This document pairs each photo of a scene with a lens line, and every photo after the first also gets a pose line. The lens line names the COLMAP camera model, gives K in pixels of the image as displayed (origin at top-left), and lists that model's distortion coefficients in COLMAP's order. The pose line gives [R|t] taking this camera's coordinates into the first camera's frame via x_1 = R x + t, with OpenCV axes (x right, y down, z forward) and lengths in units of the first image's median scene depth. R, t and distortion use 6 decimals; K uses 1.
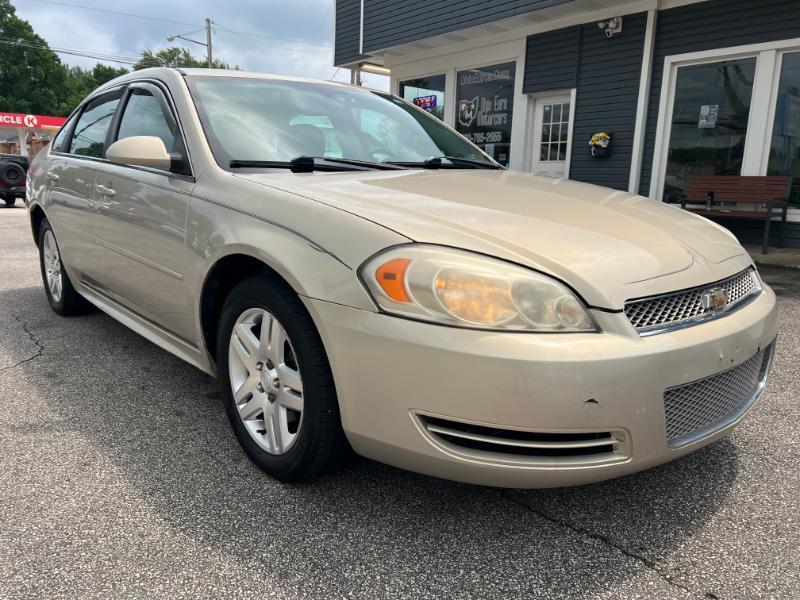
lens RADIAL K [[618.2, 0, 399.7], [0, 618.2, 300.9], [0, 0, 1]] dist [0.054726, -0.040892]
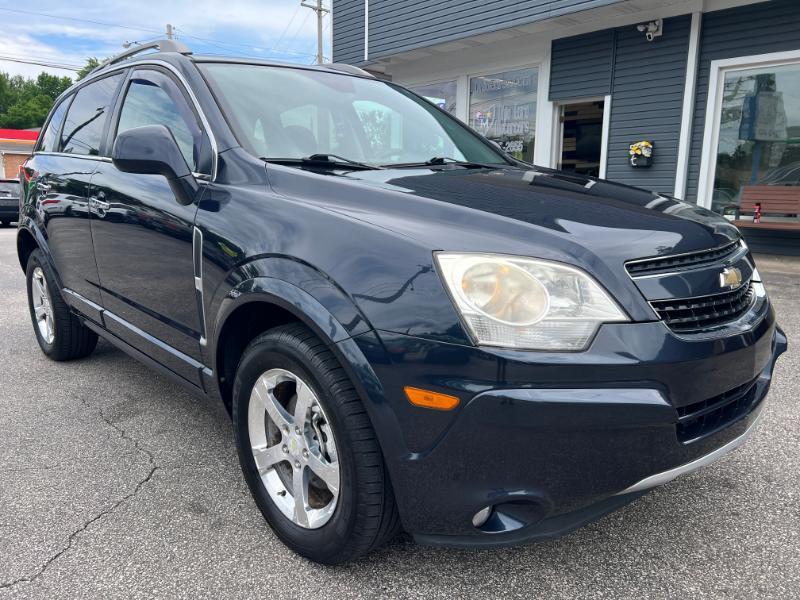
lens RADIAL K [[618.2, 0, 400.0], [0, 618.2, 295.2], [0, 0, 1]] dist [0.054726, -0.040892]
pose [[0.996436, -0.030289, 0.078726, -0.125552], [0.031856, 0.999317, -0.018731, -0.032231], [-0.078105, 0.021172, 0.996720, 0.095448]]
